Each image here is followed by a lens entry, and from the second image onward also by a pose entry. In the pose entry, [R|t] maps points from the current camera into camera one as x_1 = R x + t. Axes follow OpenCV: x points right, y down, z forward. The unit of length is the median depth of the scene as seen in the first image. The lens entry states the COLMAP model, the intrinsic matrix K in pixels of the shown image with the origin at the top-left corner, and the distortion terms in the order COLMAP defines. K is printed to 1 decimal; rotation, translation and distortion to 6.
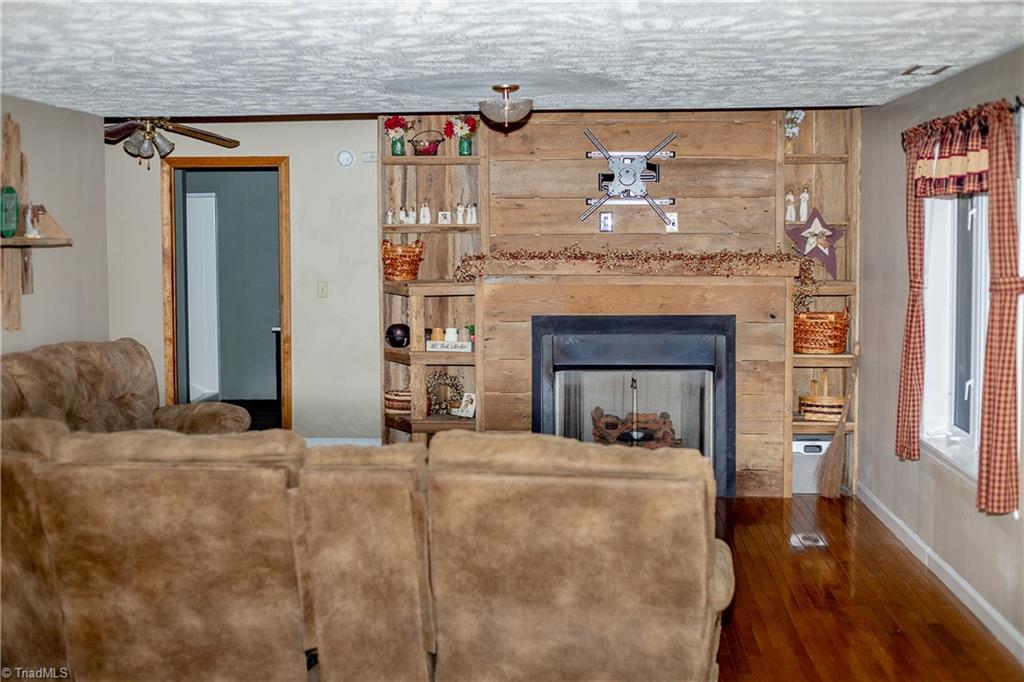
lens RADIAL K [[1474.2, 0, 512.0], [0, 1474.2, 341.0], [0, 0, 1]] dist [-0.077279, -0.070391]
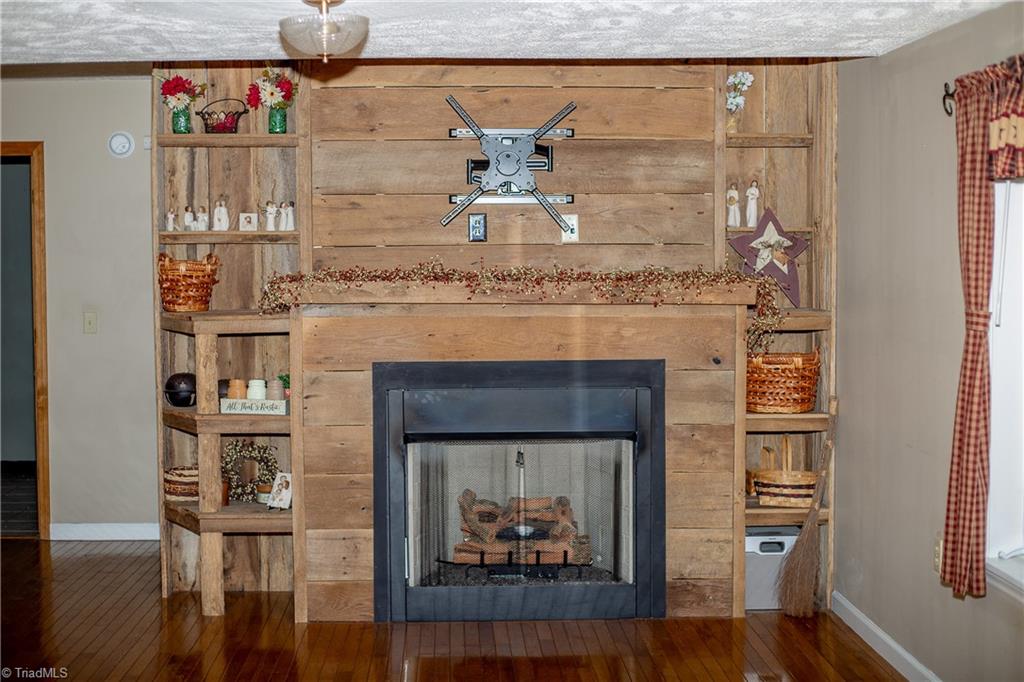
lens RADIAL K [[1474.2, 0, 512.0], [0, 1474.2, 341.0], [0, 0, 1]] dist [-0.077279, -0.070391]
pose [[0.994801, -0.005805, 0.101672, 0.008083], [0.007219, 0.999882, -0.013543, -0.016999], [-0.101581, 0.014207, 0.994726, 0.300453]]
